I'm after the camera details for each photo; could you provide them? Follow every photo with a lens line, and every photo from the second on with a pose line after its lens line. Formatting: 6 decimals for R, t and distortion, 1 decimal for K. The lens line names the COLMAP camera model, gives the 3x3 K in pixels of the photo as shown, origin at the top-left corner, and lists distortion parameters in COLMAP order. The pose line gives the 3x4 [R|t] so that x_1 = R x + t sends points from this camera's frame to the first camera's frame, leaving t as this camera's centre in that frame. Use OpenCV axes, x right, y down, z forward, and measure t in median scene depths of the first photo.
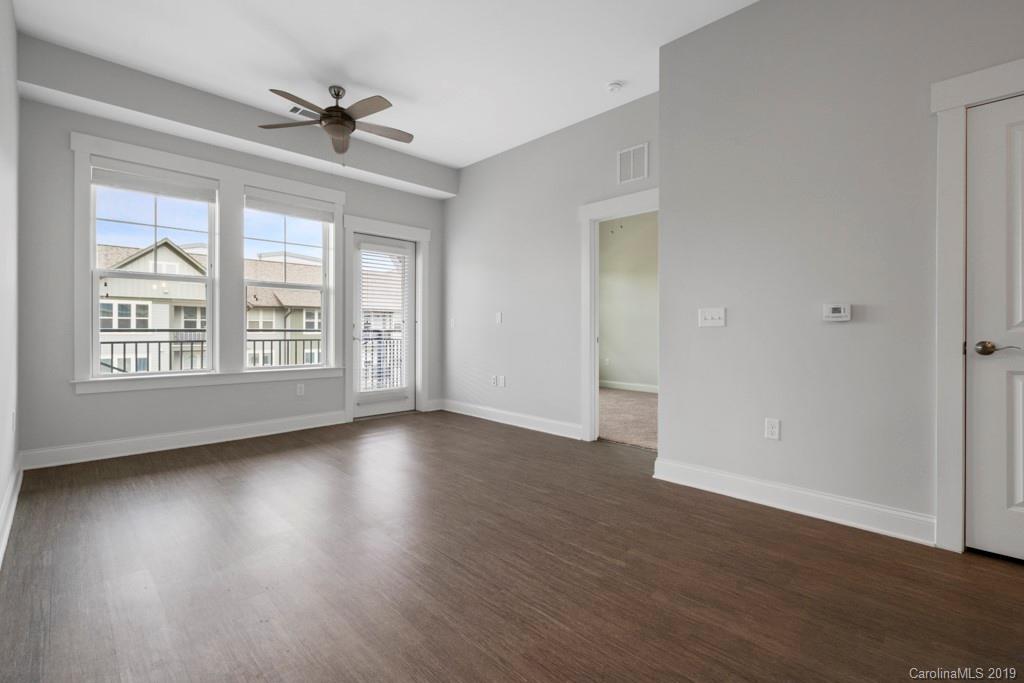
lens RADIAL K [[460.1, 0, 510.6], [0, 460.1, 336.2], [0, 0, 1]] dist [-0.001020, 0.000412]
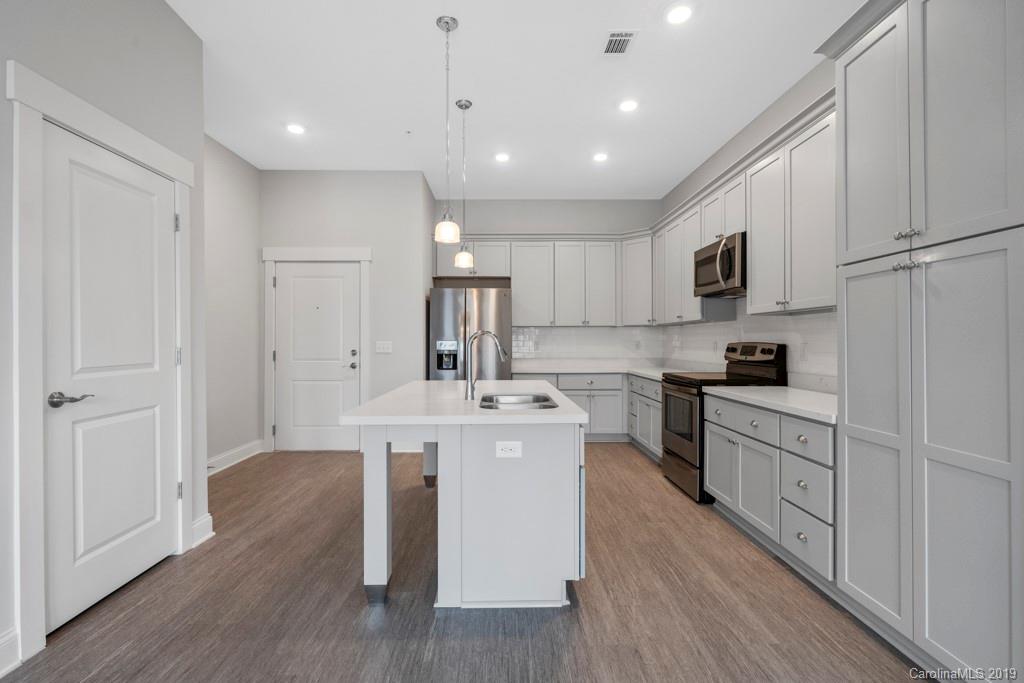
lens RADIAL K [[460.1, 0, 510.6], [0, 460.1, 336.2], [0, 0, 1]] dist [-0.001020, 0.000412]
pose [[-0.724726, 0.009567, 0.688971, -0.209401], [0.008250, 0.999952, -0.005207, -0.079301], [-0.688988, 0.001910, -0.724770, 1.013190]]
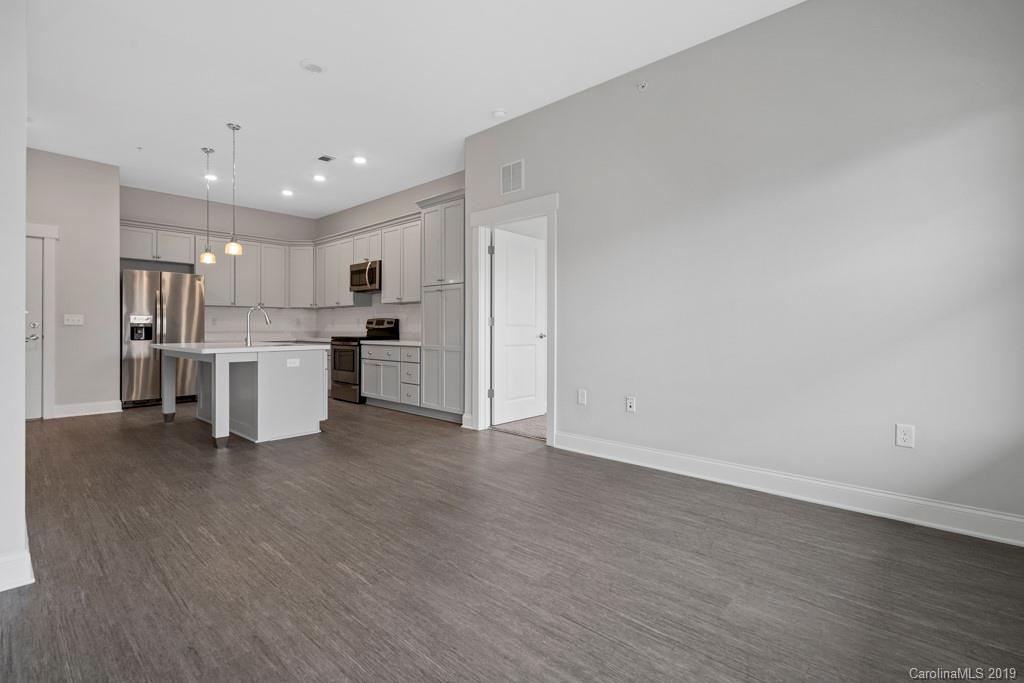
lens RADIAL K [[460.1, 0, 510.6], [0, 460.1, 336.2], [0, 0, 1]] dist [-0.001020, 0.000412]
pose [[-0.998138, 0.002240, -0.060963, -0.361139], [0.000508, 0.999596, 0.028405, -0.029425], [0.061002, 0.028321, -0.997736, 2.264476]]
